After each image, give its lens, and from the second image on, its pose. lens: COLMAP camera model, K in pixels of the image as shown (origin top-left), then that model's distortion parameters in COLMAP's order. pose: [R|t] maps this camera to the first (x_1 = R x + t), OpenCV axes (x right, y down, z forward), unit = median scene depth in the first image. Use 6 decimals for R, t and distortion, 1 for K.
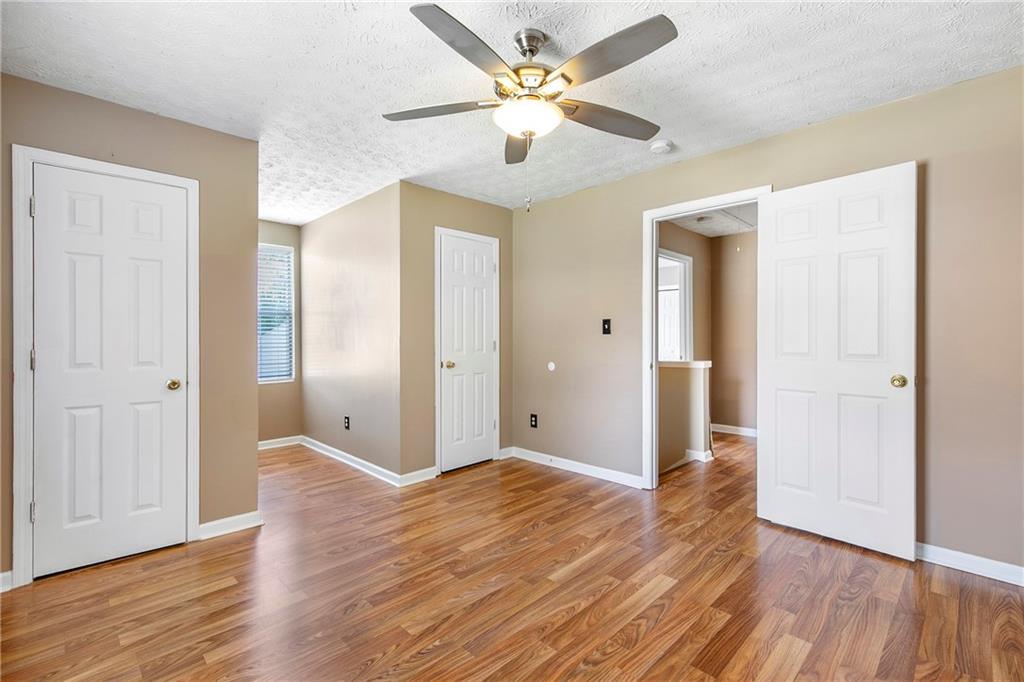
lens RADIAL K [[463.8, 0, 512.0], [0, 463.8, 341.0], [0, 0, 1]] dist [0.002015, 0.000159]
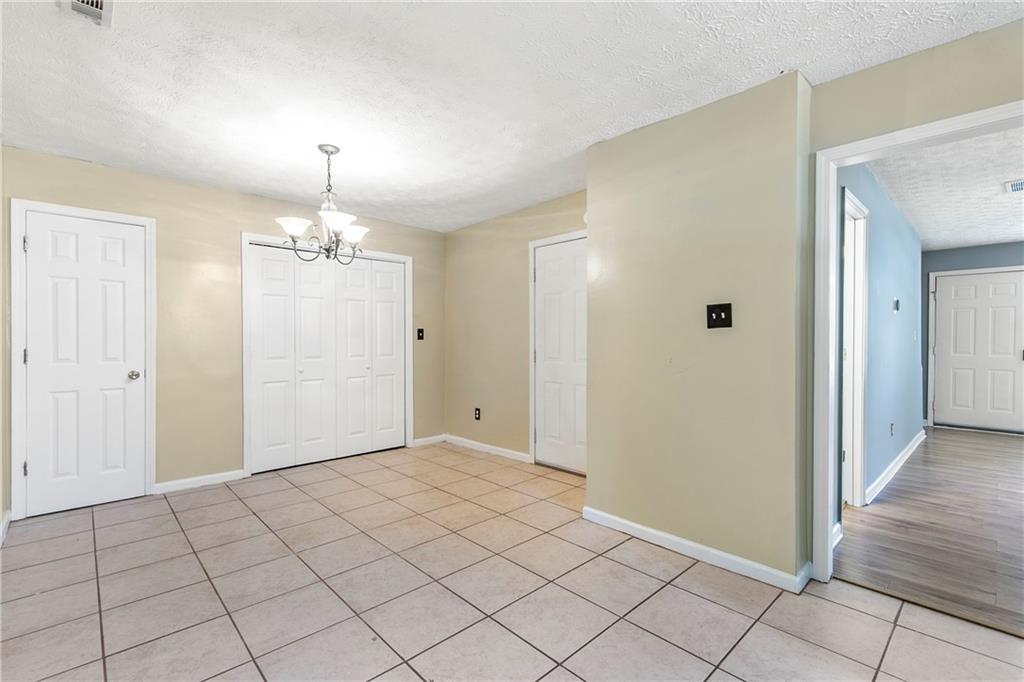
lens RADIAL K [[463.8, 0, 512.0], [0, 463.8, 341.0], [0, 0, 1]] dist [0.002015, 0.000159]
pose [[0.999974, 0.002803, 0.006638, 0.370814], [-0.002834, 0.999985, 0.004611, -0.013718], [-0.006625, -0.004630, 0.999967, -0.358624]]
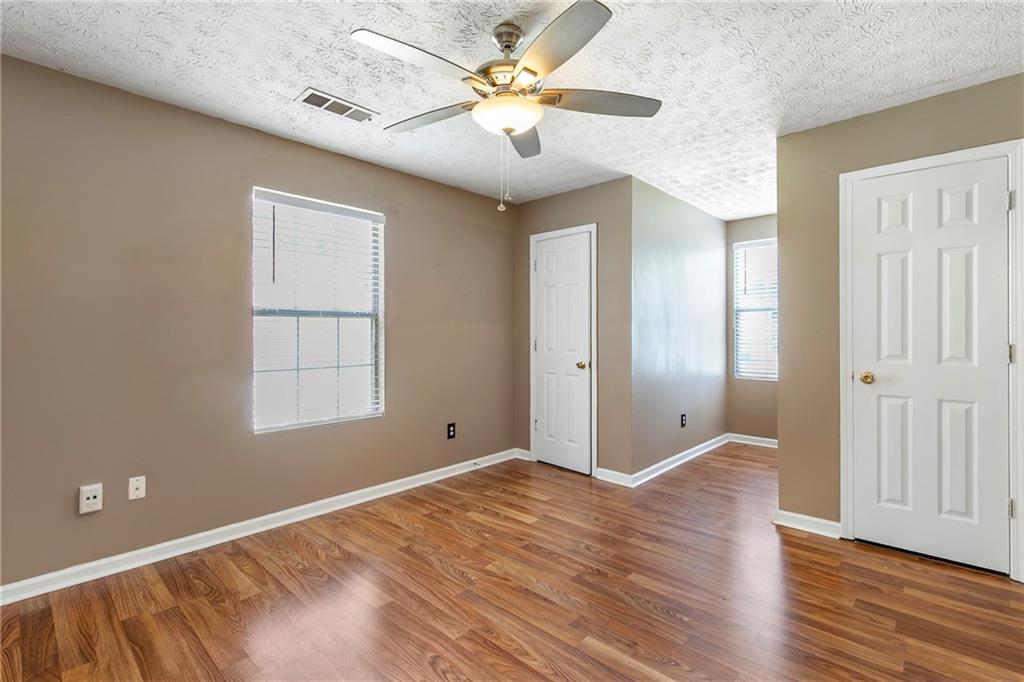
lens RADIAL K [[456.0, 0, 513.6], [0, 456.0, 359.3], [0, 0, 1]] dist [0.001070, 0.000379]
pose [[0.054519, 0.066366, -0.996305, 0.817047], [-0.014403, 0.997737, 0.065673, -0.025942], [0.998409, 0.010770, 0.055351, 0.801101]]
